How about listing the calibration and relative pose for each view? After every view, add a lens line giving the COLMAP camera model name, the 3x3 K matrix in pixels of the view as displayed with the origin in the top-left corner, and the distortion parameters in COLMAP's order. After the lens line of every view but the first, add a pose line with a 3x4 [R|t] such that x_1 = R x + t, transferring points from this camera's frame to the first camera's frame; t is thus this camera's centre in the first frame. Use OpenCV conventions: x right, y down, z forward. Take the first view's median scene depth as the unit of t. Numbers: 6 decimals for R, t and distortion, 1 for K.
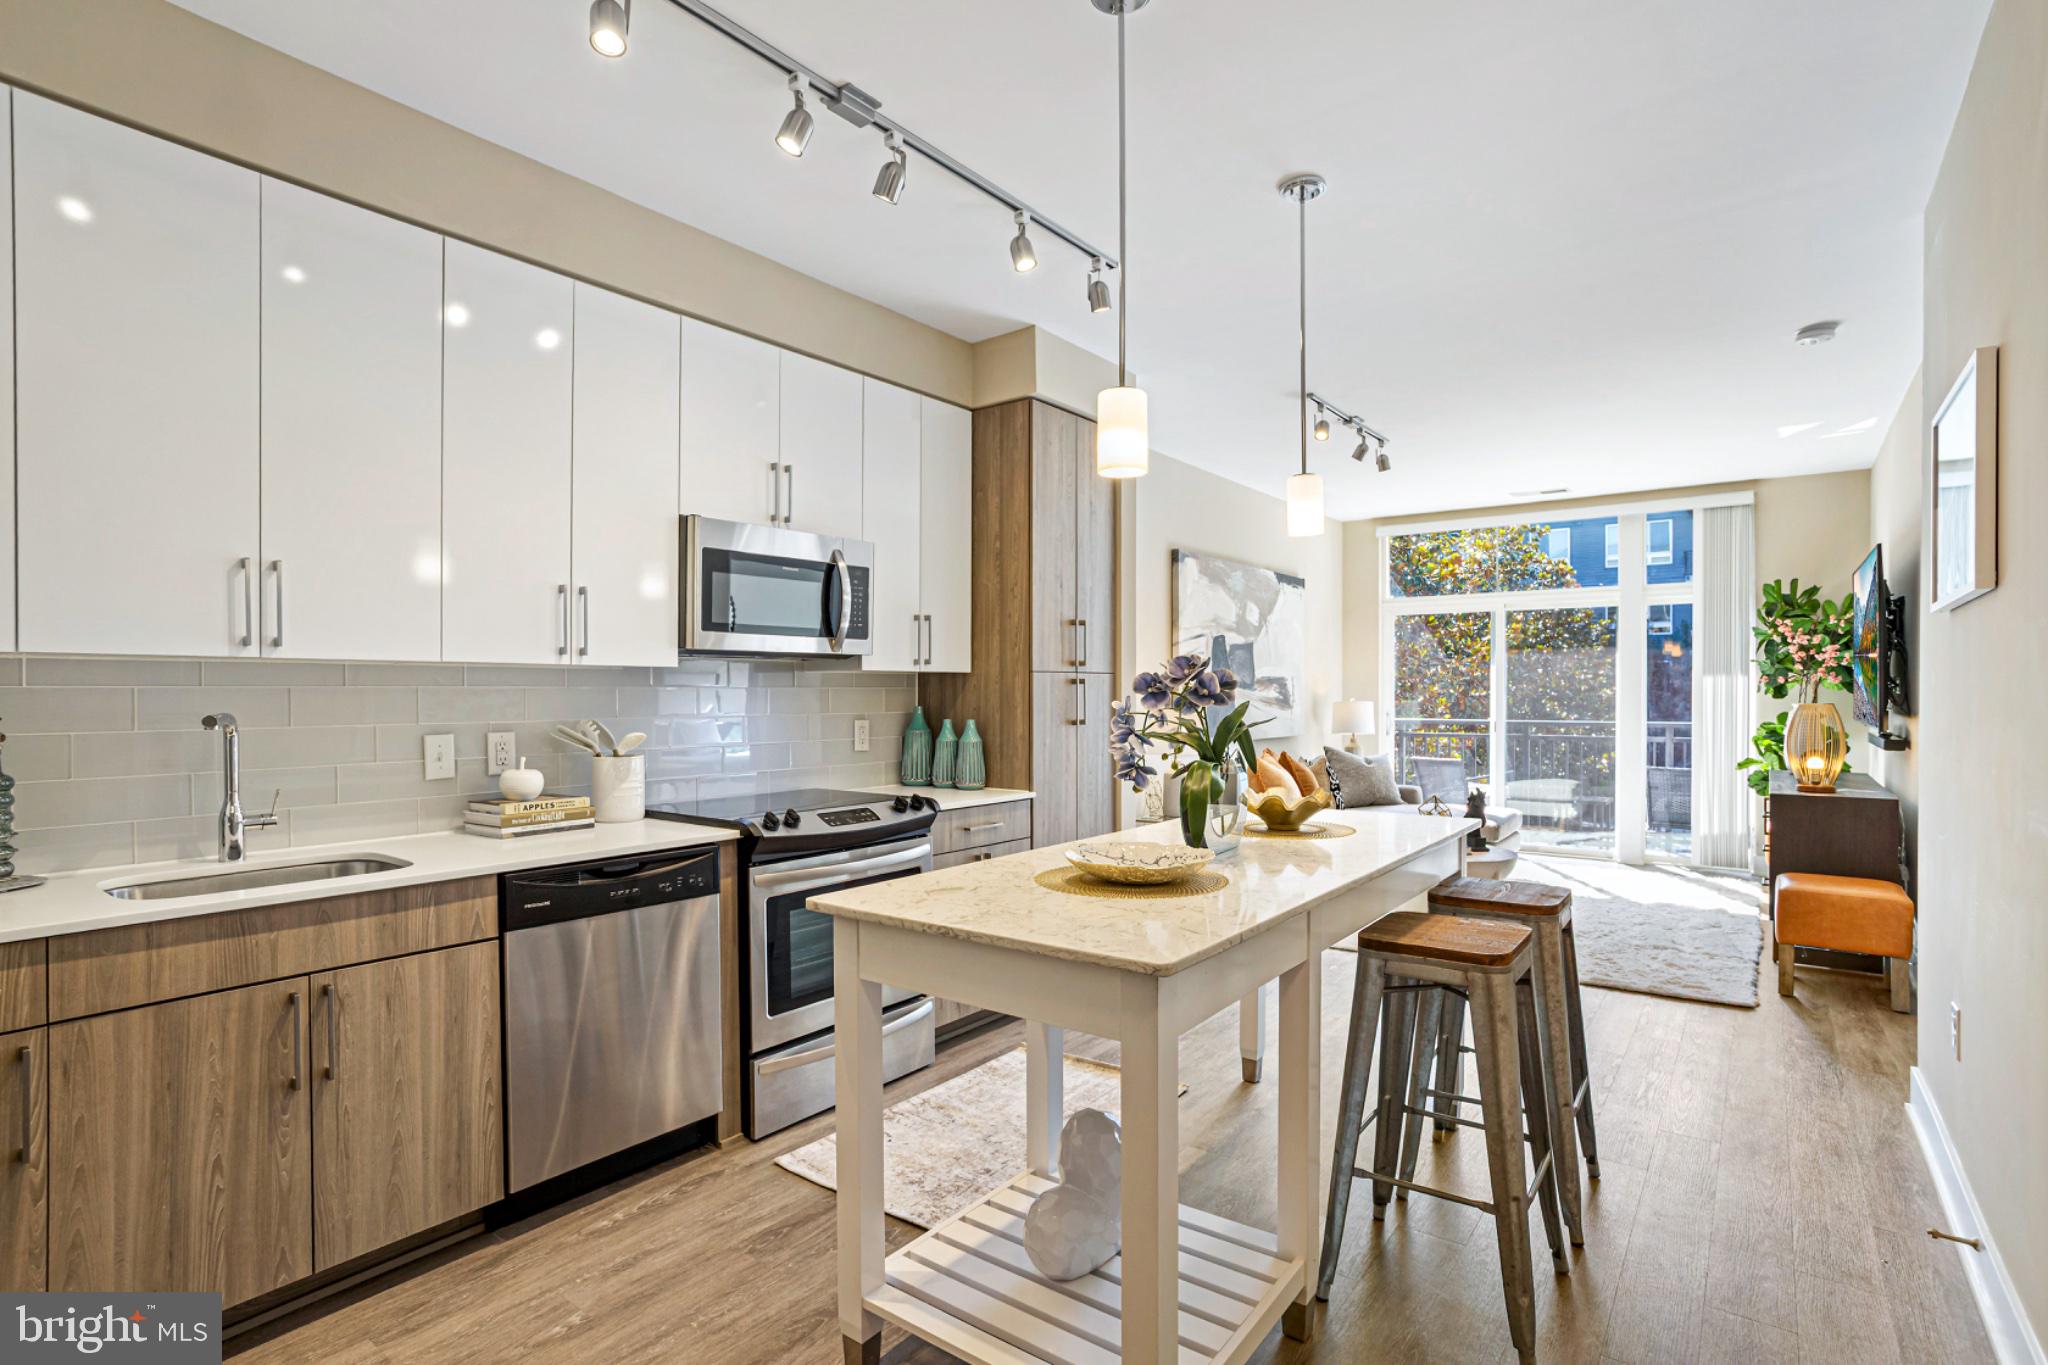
lens RADIAL K [[1010.4, 0, 1064.2], [0, 1010.4, 693.6], [0, 0, 1]] dist [-0.040988, 0.030682]
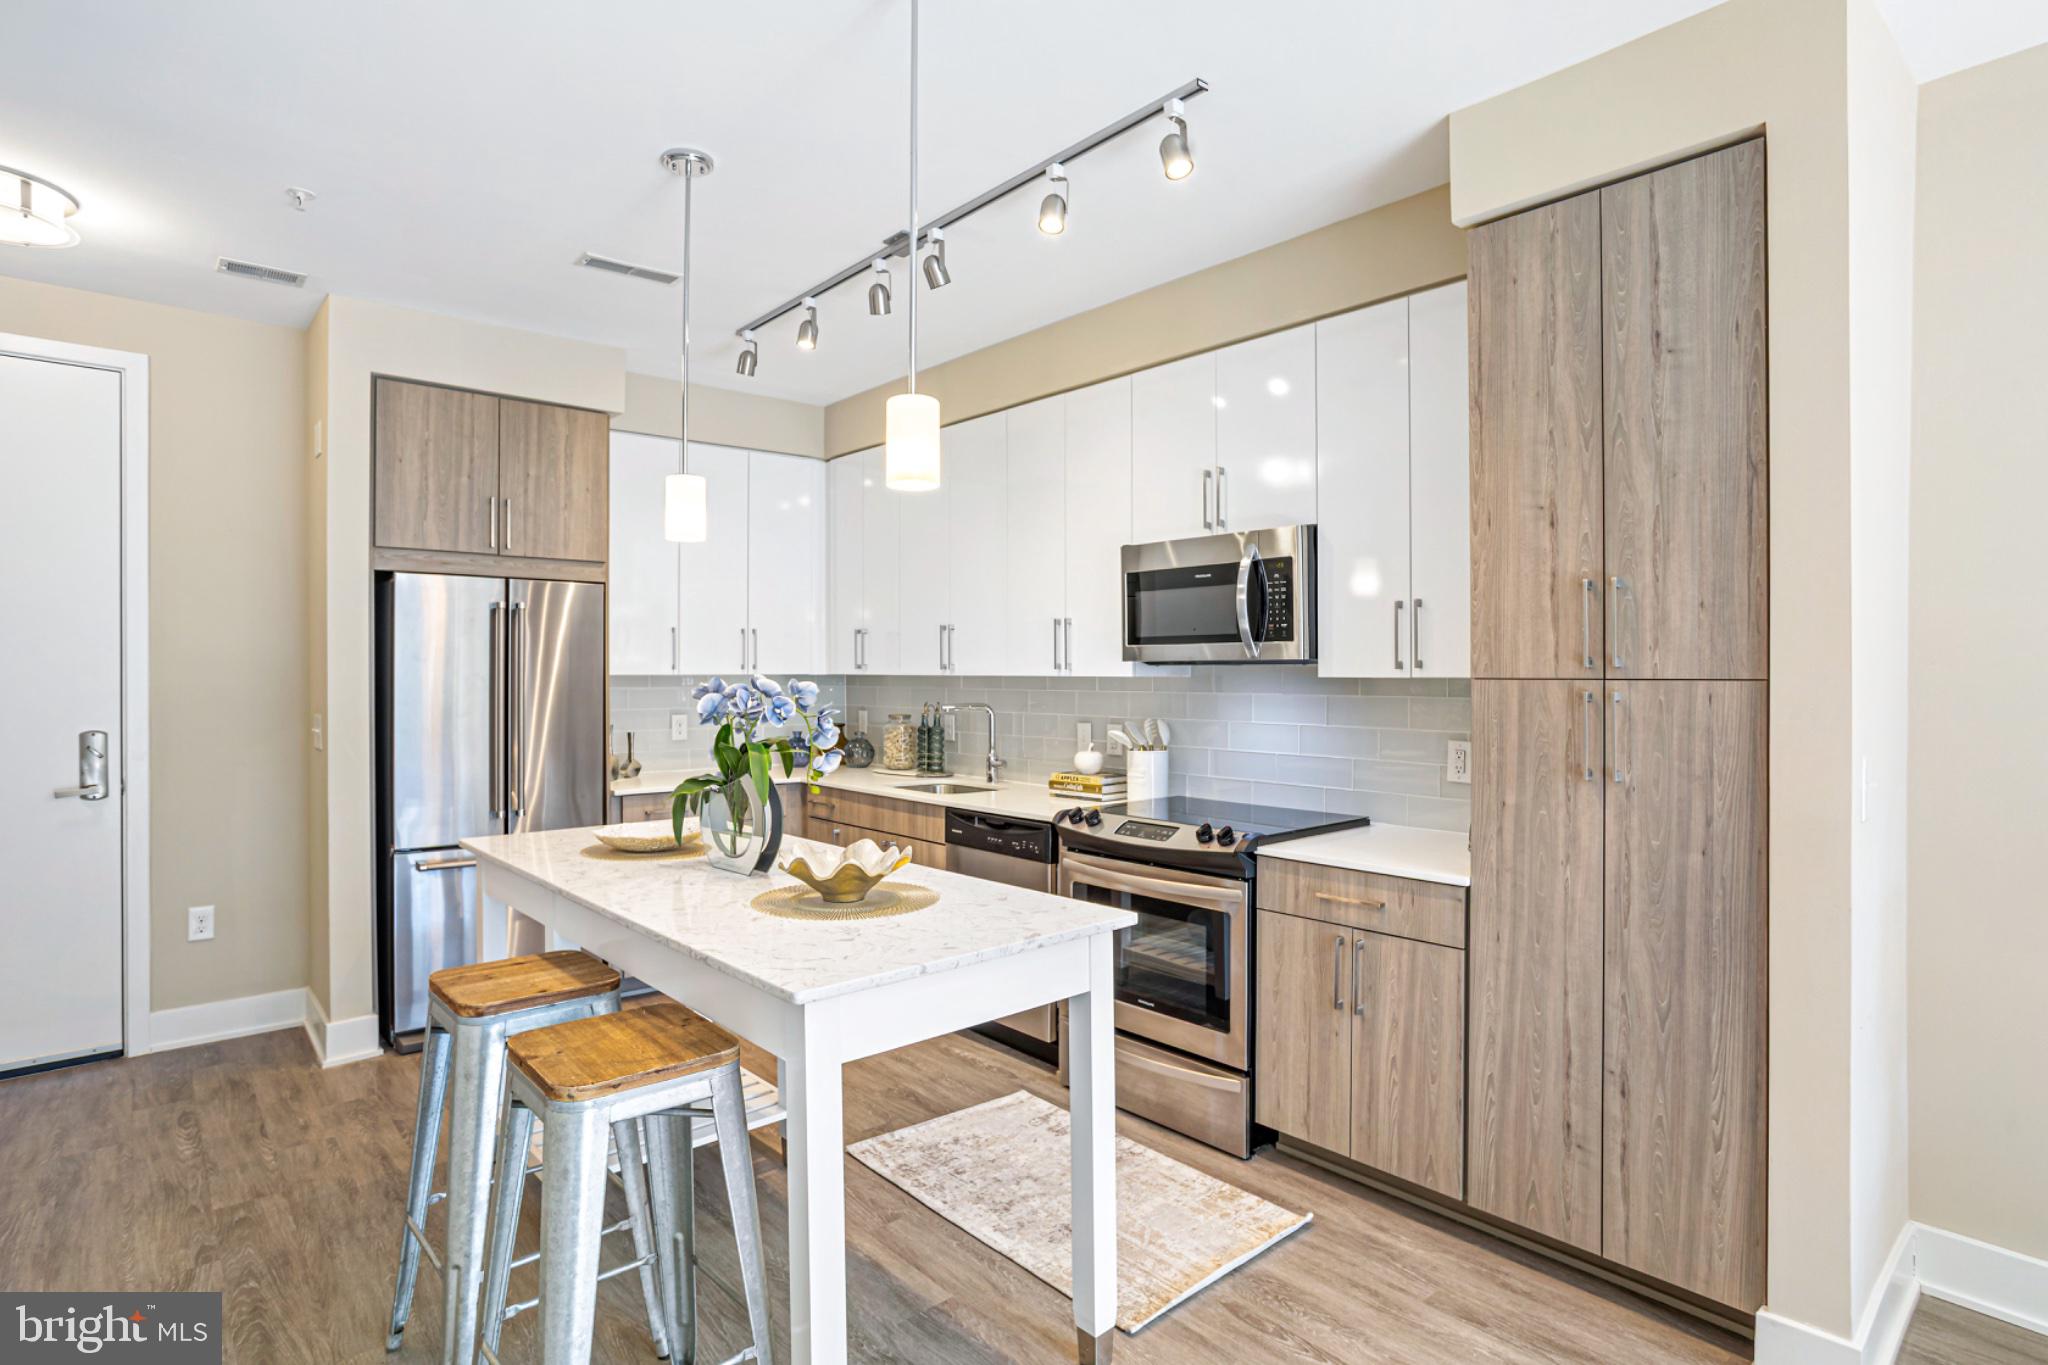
lens RADIAL K [[1112.3, 0, 1021.2], [0, 1112.3, 668.4], [0, 0, 1]] dist [-0.028653, 0.000914]
pose [[-0.251523, -0.002371, -0.967849, 0.657802], [-0.003054, 0.999994, -0.001656, -0.024778], [0.967847, 0.002539, -0.251528, 0.880132]]
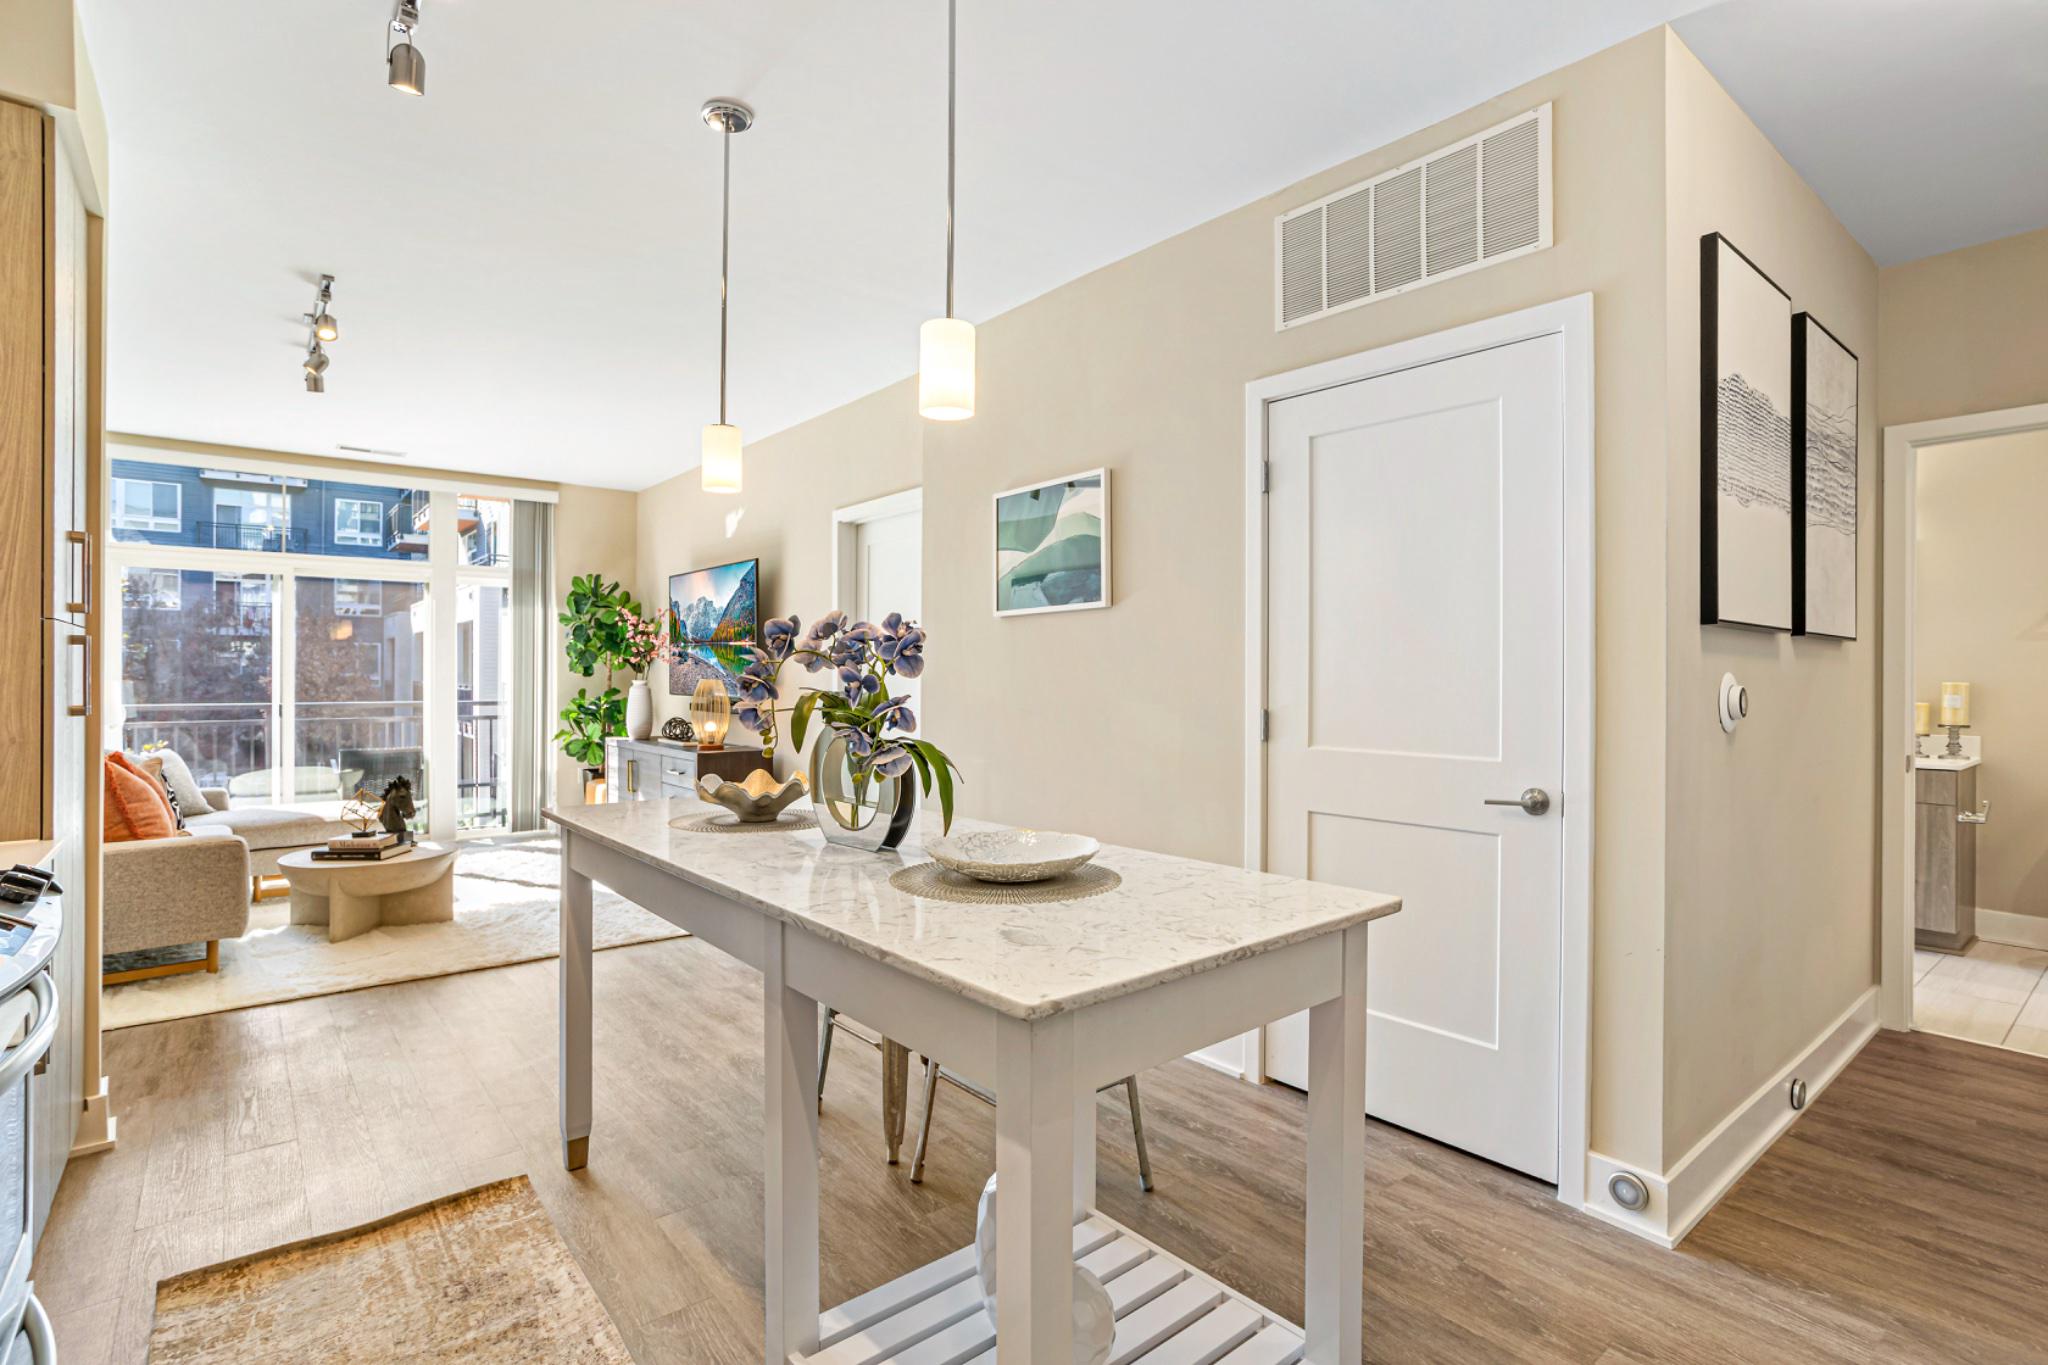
lens RADIAL K [[979.7, 0, 1029.2], [0, 979.7, 679.3], [0, 0, 1]] dist [-0.054490, 0.025438]
pose [[0.257936, -0.001875, 0.966160, -0.377443], [-0.000589, 0.999998, 0.002097, 0.008579], [-0.966162, -0.001110, 0.257934, 0.346159]]
